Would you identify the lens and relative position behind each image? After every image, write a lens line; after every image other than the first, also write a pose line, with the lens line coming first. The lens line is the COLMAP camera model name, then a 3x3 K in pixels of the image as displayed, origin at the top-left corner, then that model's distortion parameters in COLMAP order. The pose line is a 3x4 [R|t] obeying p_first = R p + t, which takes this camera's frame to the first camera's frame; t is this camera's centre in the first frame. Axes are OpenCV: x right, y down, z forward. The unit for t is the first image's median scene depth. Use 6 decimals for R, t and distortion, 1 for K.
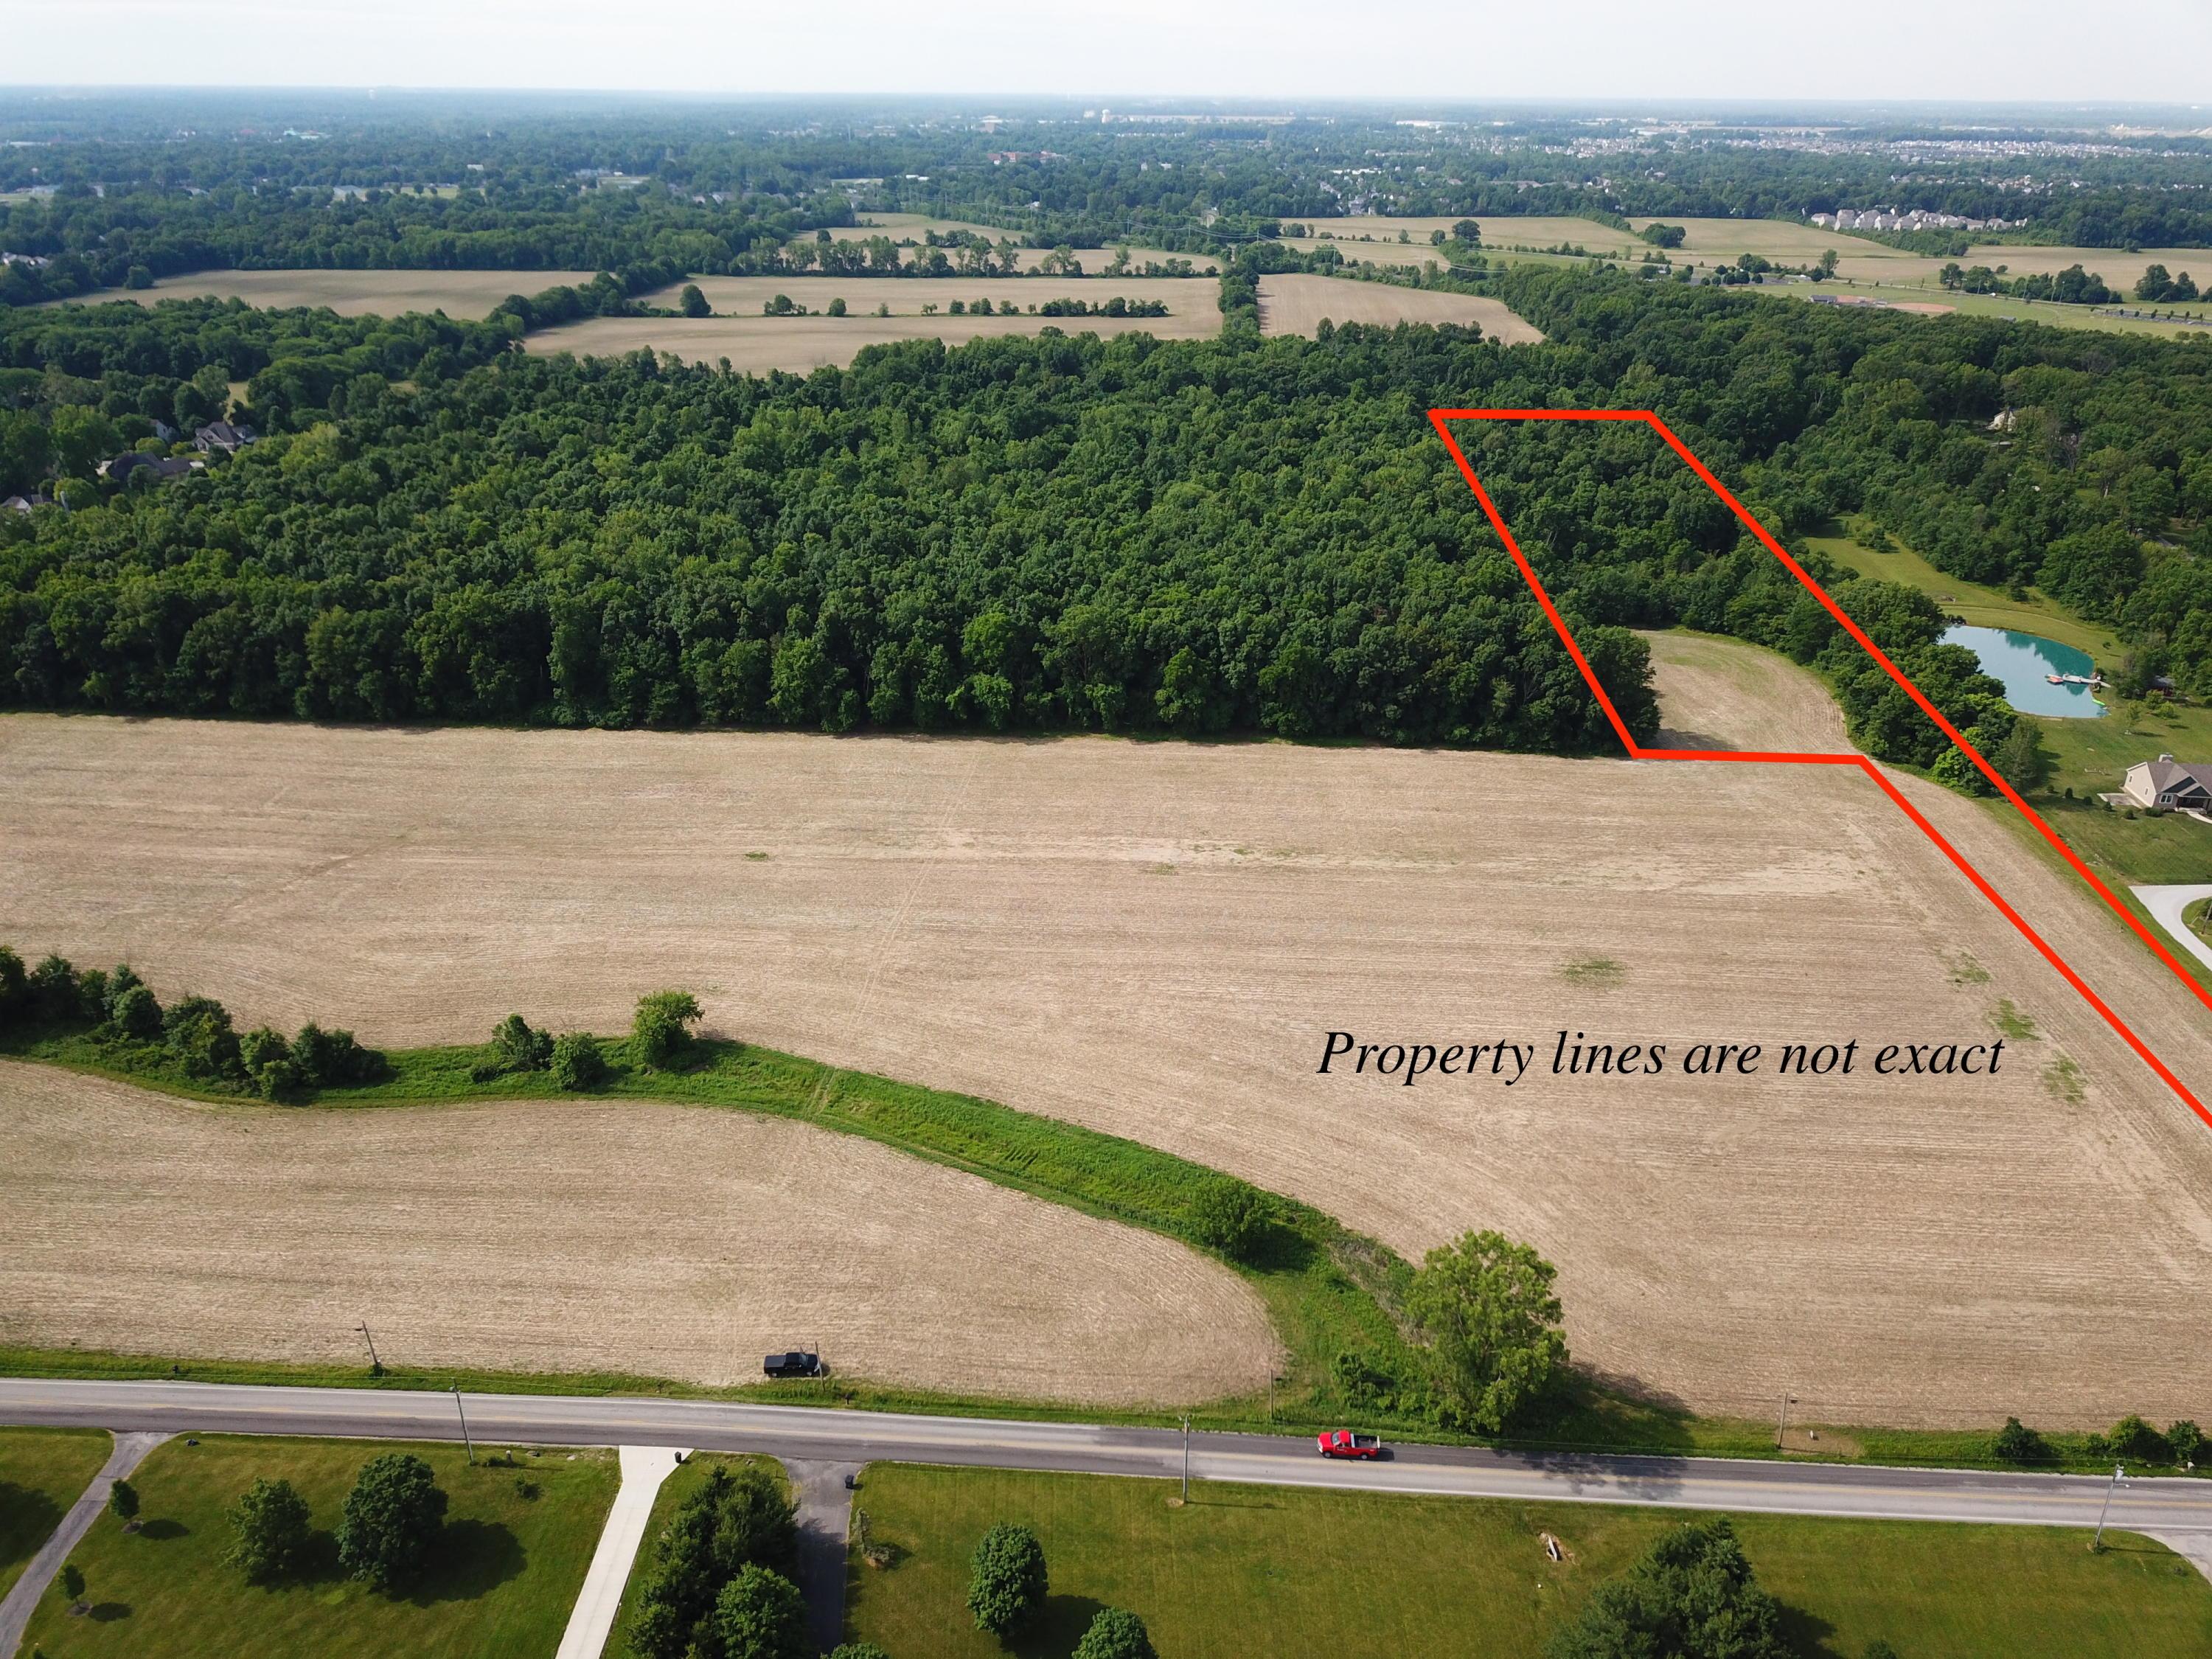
lens RADIAL K [[1689.8, 0, 1095.3], [0, 1689.8, 821.6], [0, 0, 1]] dist [0.015397, -0.006298]
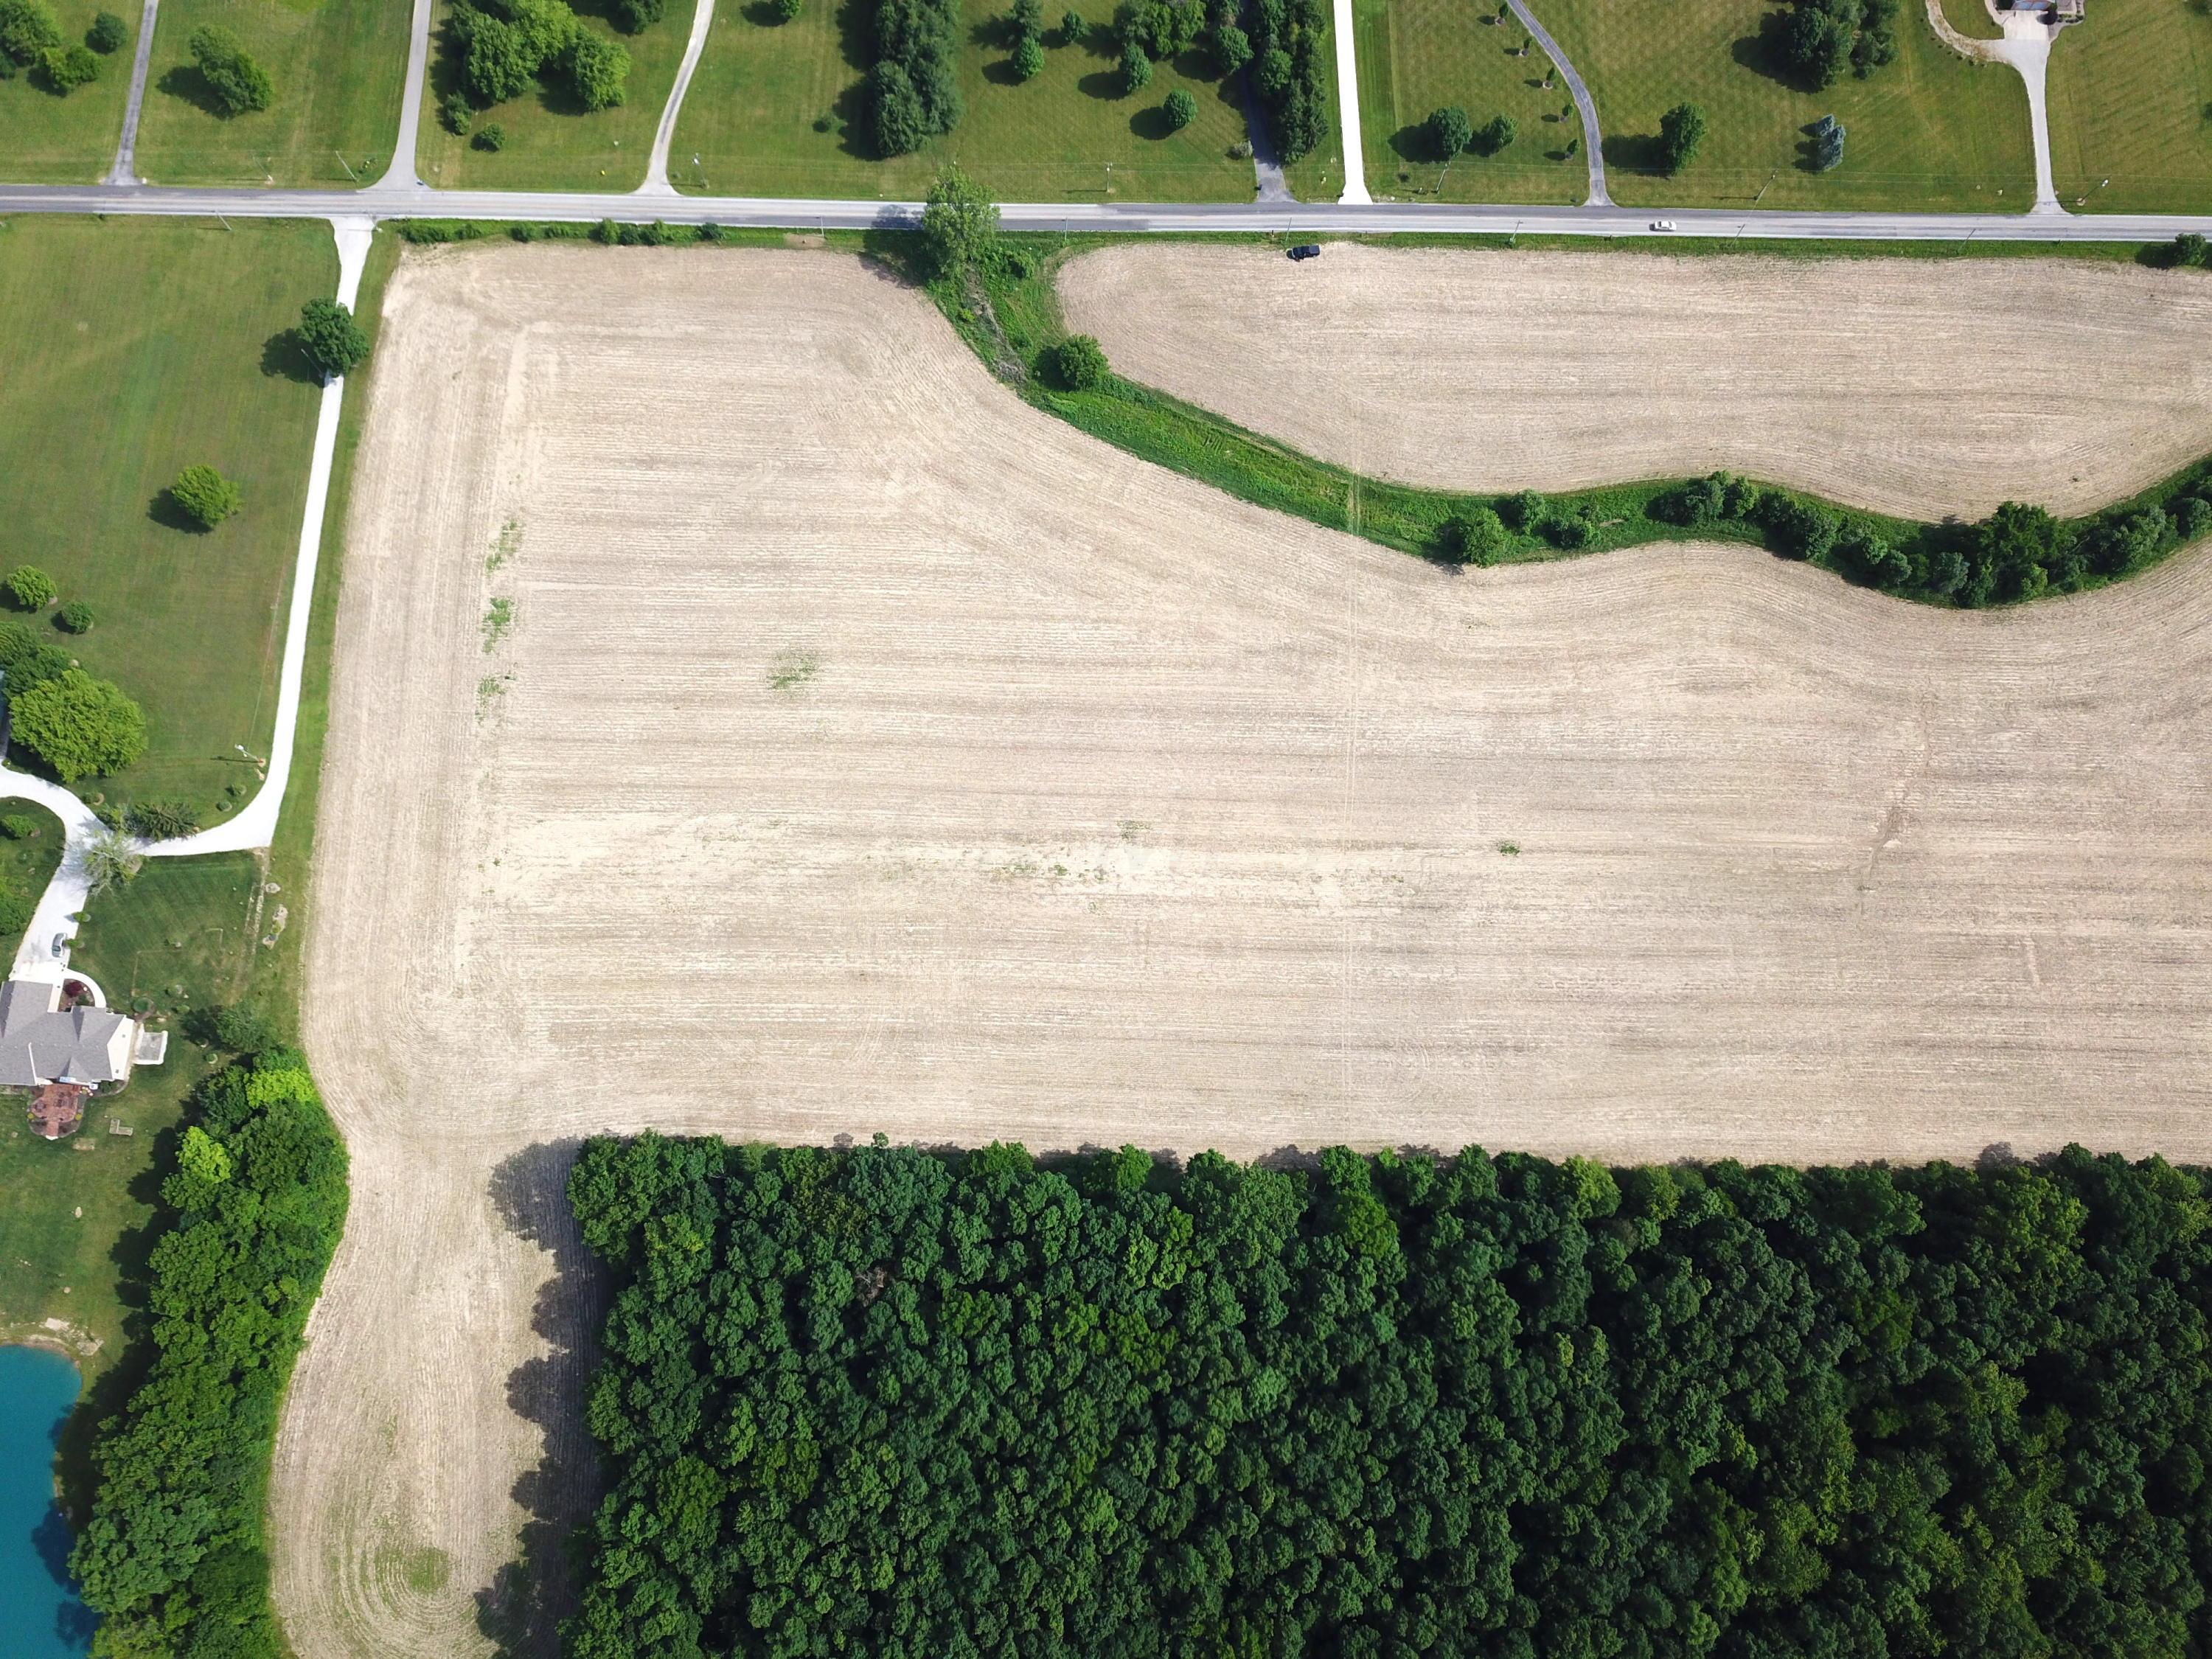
lens RADIAL K [[1684.1, 0, 1097.9], [0, 1684.1, 824.2], [0, 0, 1]] dist [0.014583, -0.003031]
pose [[-0.998307, 0.049602, -0.030379, 0.082373], [-0.037625, -0.152382, 0.987605, -0.904133], [0.044358, 0.987076, 0.153990, 0.705352]]
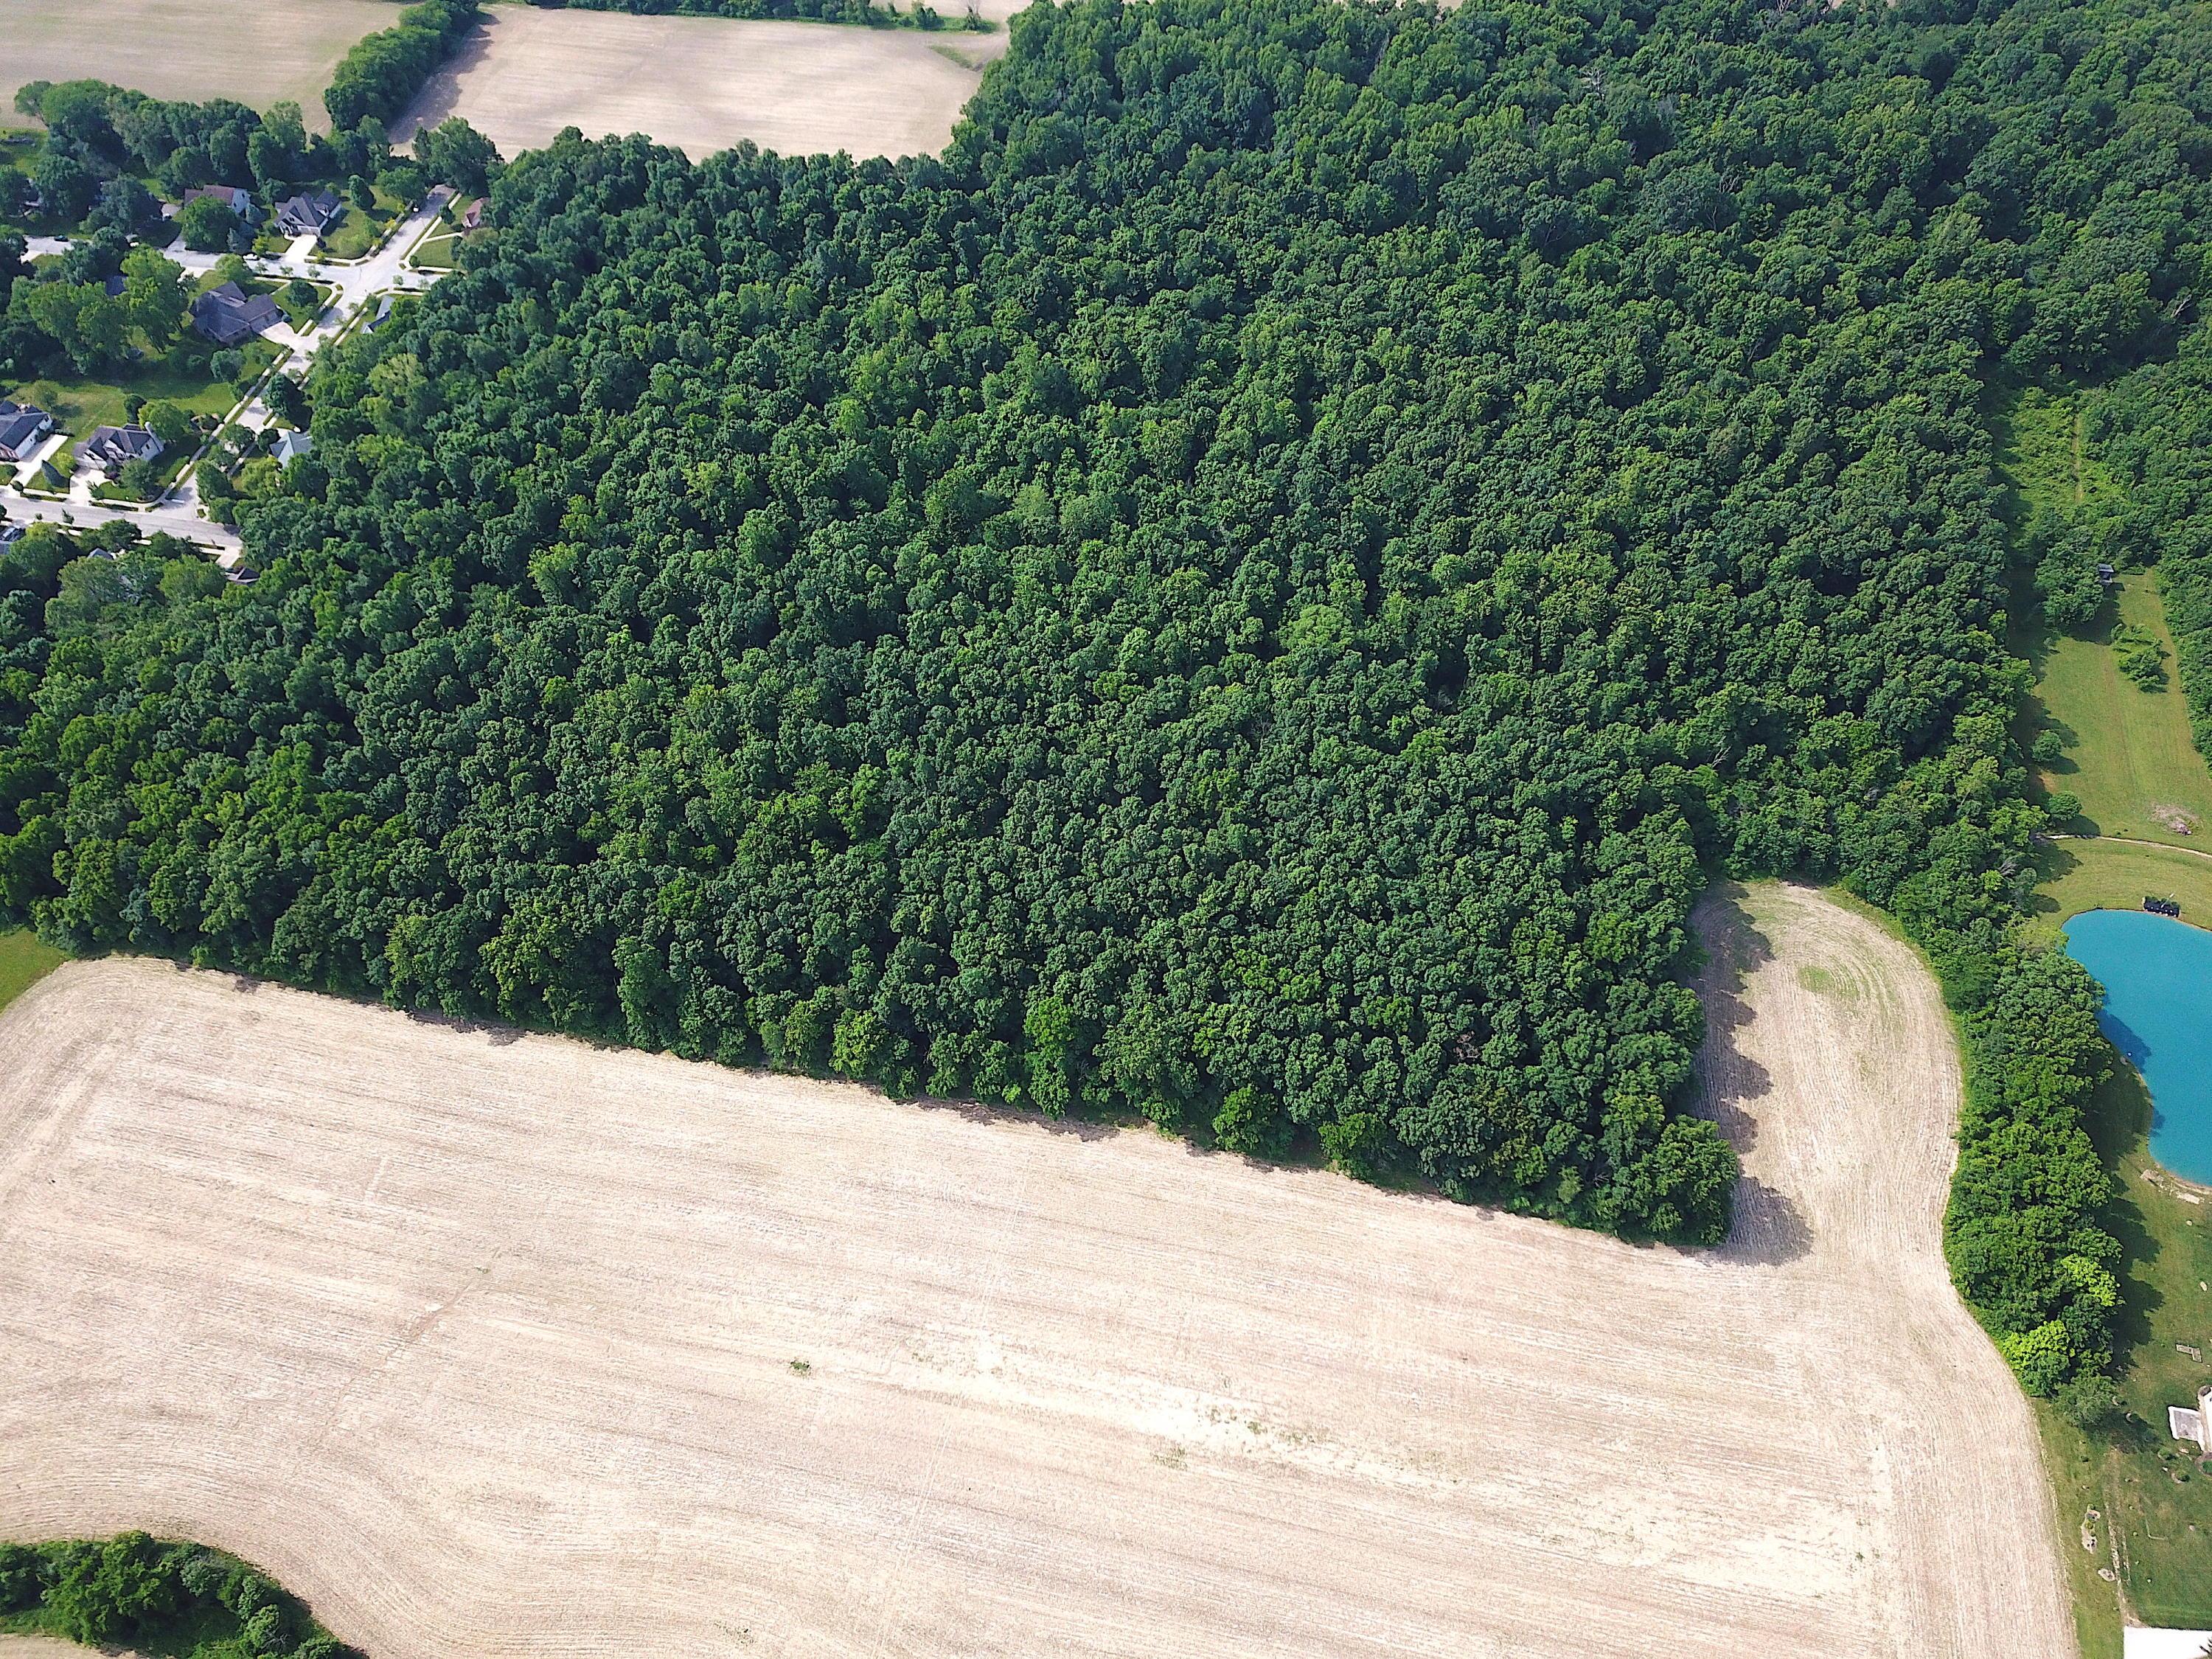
lens RADIAL K [[1689.8, 0, 1095.3], [0, 1689.8, 821.6], [0, 0, 1]] dist [0.015397, -0.006298]
pose [[0.989660, 0.100366, -0.102471, 0.051814], [-0.041502, 0.884218, 0.465227, -0.692538], [0.137300, -0.456164, 0.879240, 0.210591]]
